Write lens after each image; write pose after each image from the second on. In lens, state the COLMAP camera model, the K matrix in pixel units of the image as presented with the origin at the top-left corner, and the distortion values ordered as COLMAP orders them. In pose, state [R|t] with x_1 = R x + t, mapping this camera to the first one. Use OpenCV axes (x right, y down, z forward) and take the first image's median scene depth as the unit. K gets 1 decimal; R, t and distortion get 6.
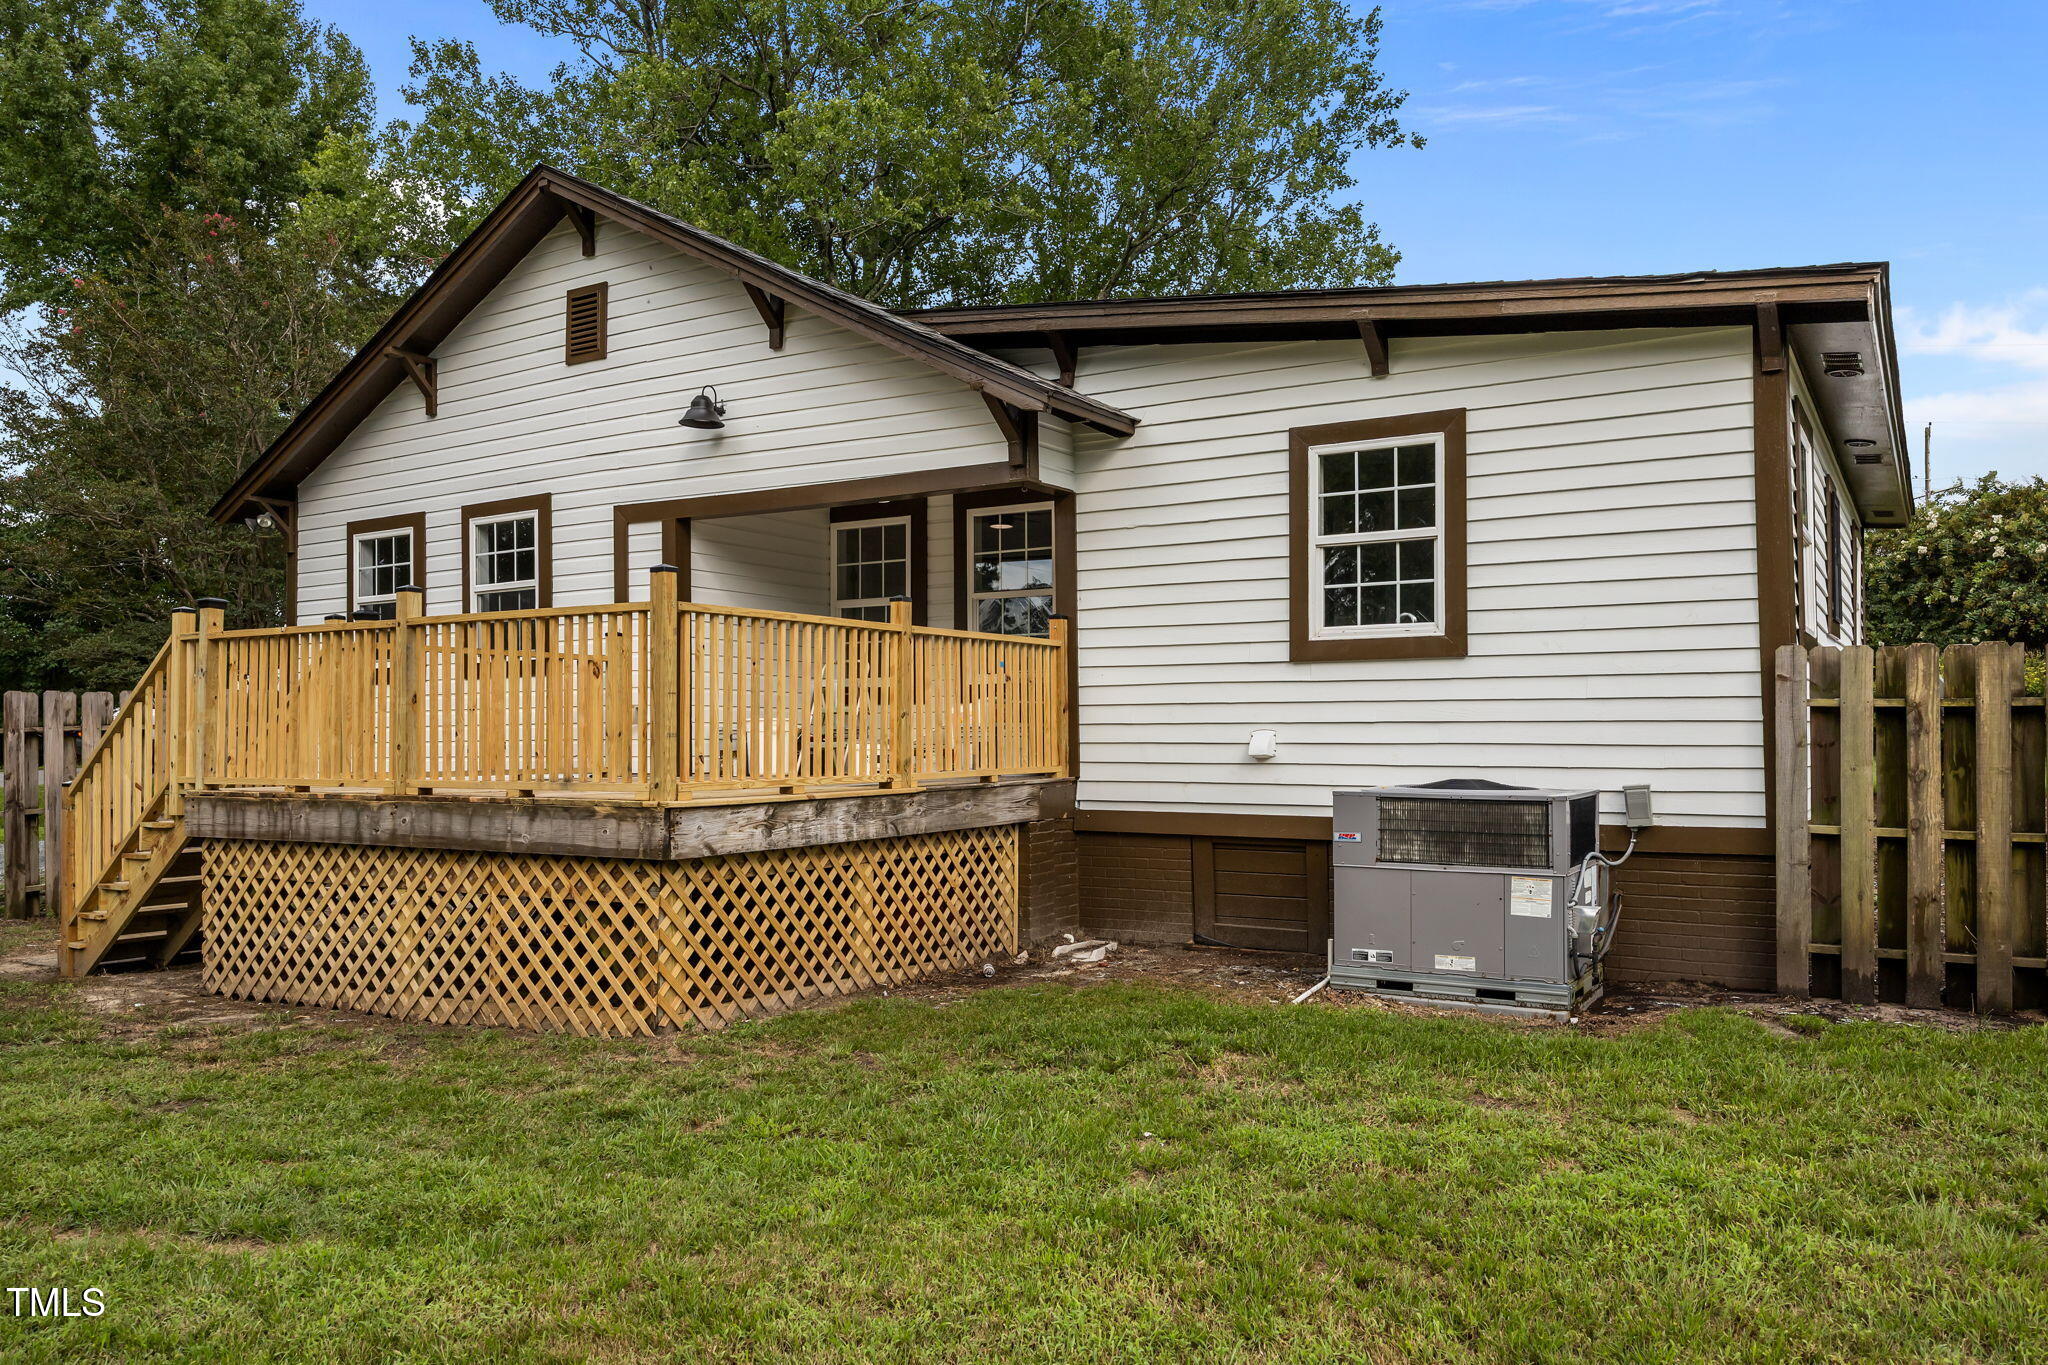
lens RADIAL K [[865.2, 0, 1024.1], [0, 865.2, 658.6], [0, 0, 1]] dist [-0.012858, 0.000281]
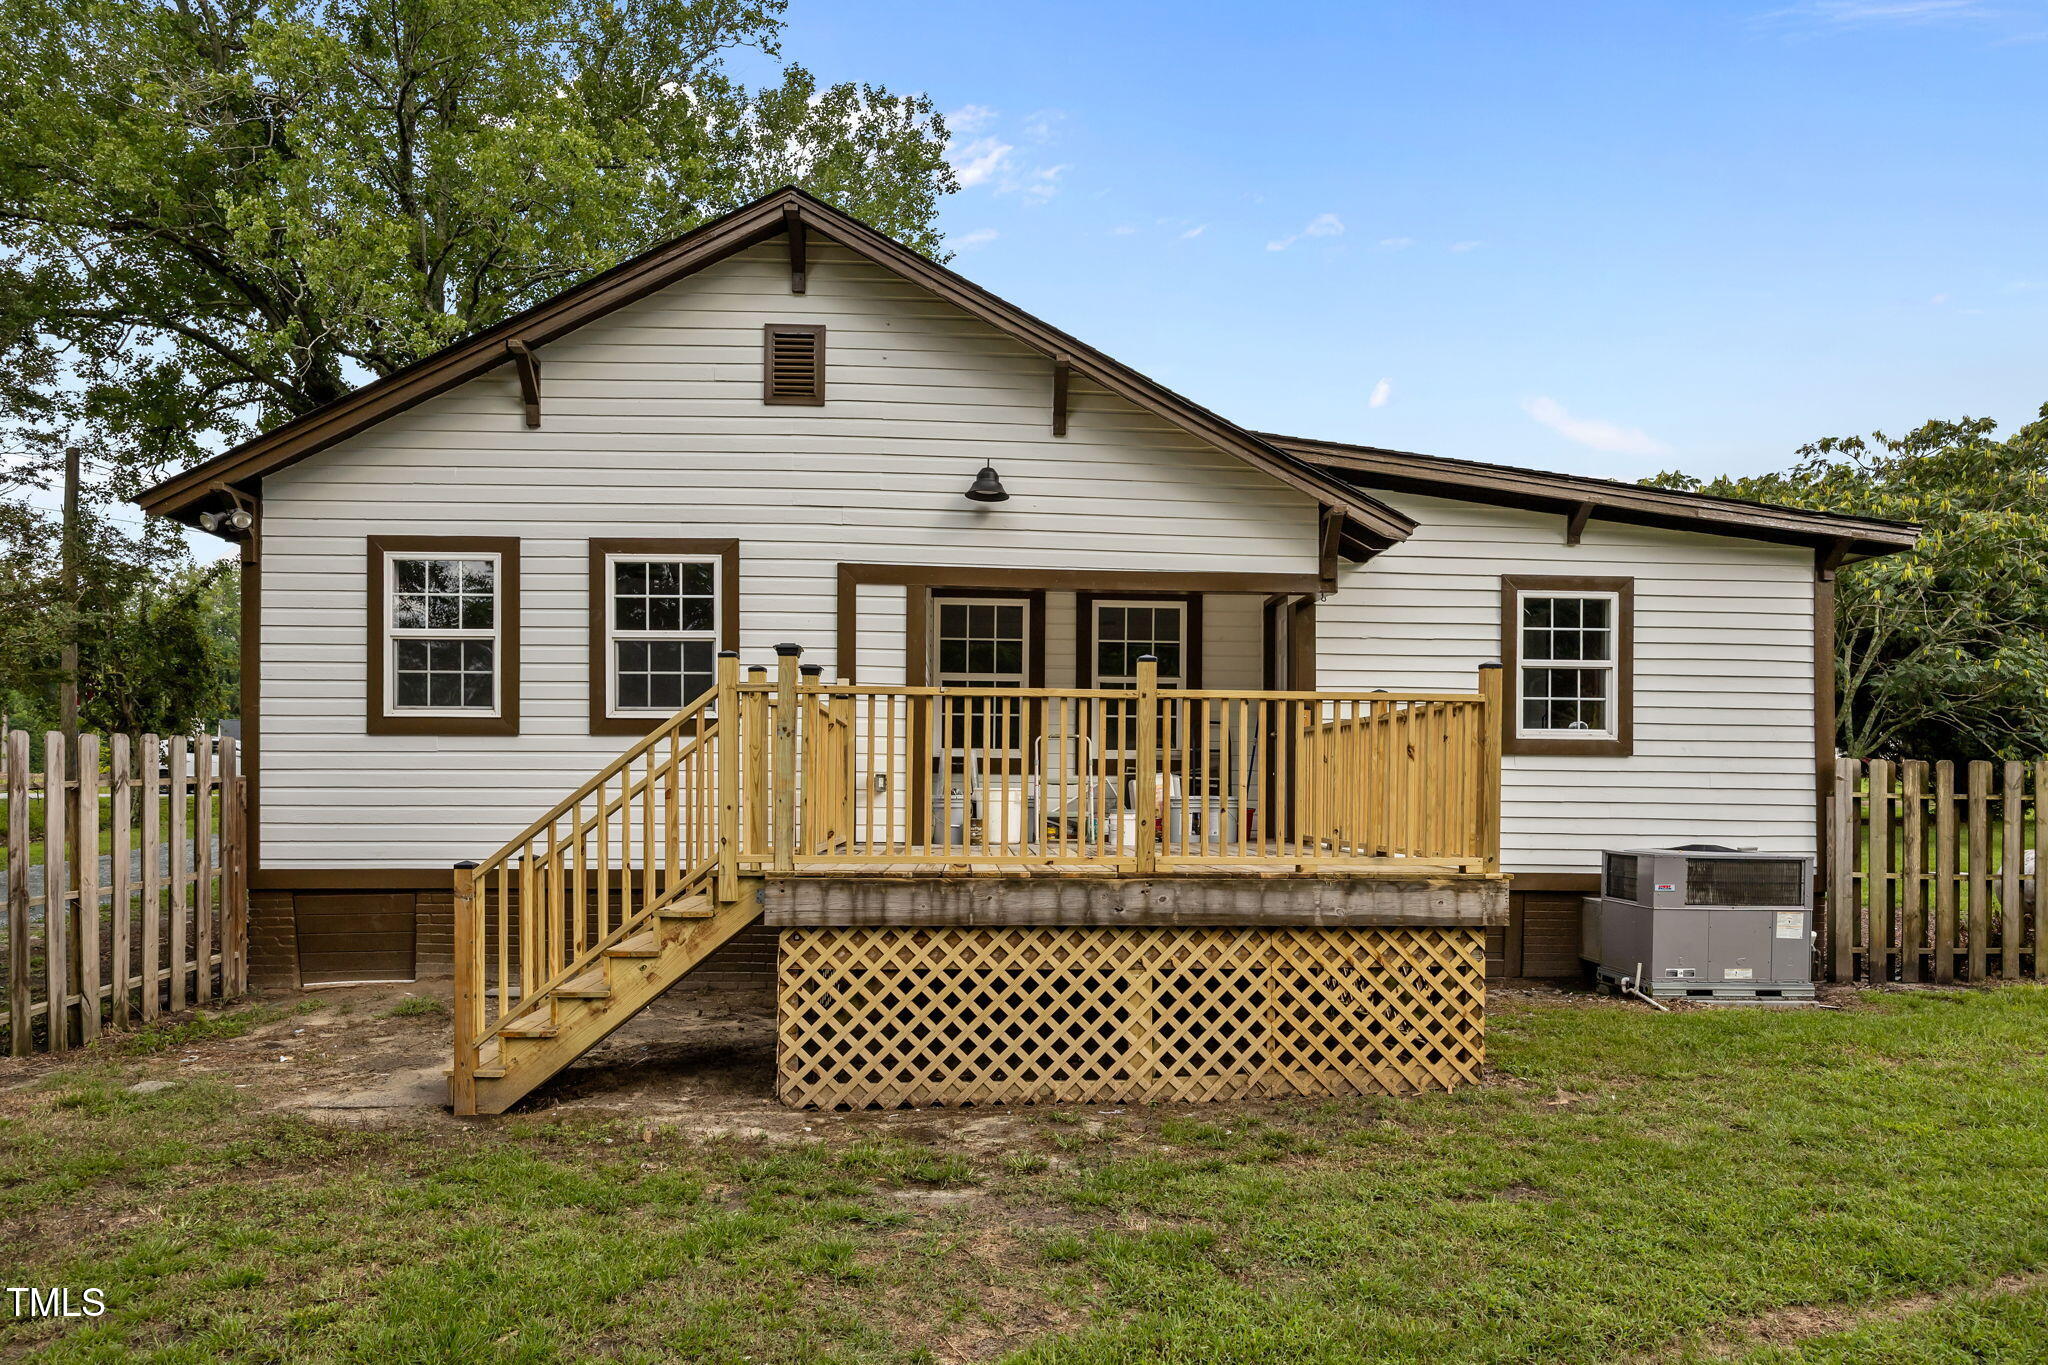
lens RADIAL K [[780.7, 0, 1023.8], [0, 780.7, 735.6], [0, 0, 1]] dist [-0.002283, -0.000385]
pose [[0.935822, 0.041002, 0.350080, -0.817858], [-0.043860, 0.999038, 0.000236, 0.007433], [-0.349733, -0.015575, 0.936720, 0.158500]]
